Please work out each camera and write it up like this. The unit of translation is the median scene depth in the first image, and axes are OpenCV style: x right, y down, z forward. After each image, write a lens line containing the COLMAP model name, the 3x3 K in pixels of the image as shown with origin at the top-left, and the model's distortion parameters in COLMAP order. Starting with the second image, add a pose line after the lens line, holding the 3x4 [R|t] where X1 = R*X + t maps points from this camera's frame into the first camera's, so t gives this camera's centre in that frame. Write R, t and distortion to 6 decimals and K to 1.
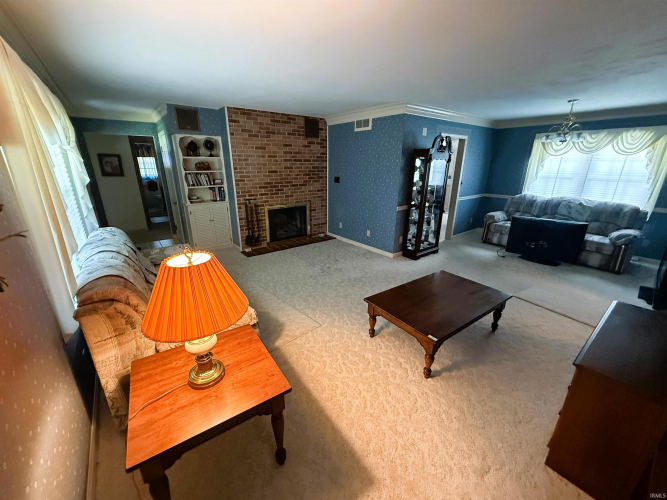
lens RADIAL K [[266.1, 0, 333.1], [0, 266.1, 248.9], [0, 0, 1]] dist [-0.009413, -0.000978]
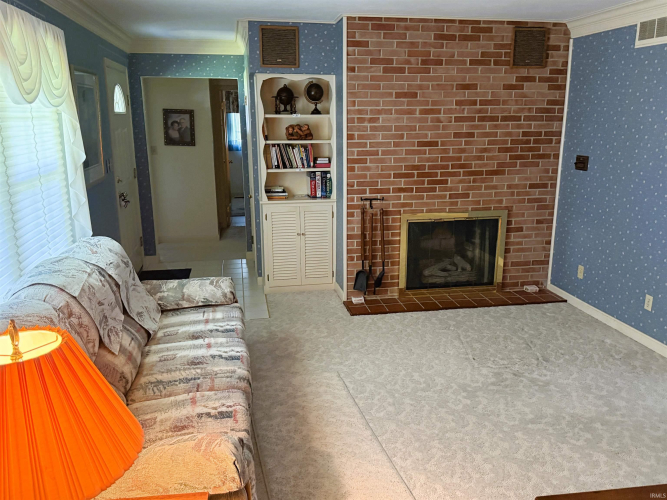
lens RADIAL K [[543.7, 0, 326.2], [0, 543.7, 252.0], [0, 0, 1]] dist [0.069299, -0.104982]
pose [[0.885361, 0.102537, -0.453455, 0.074033], [-0.137057, 0.989593, -0.043829, -0.032862], [0.444242, 0.100954, 0.890201, 0.076610]]
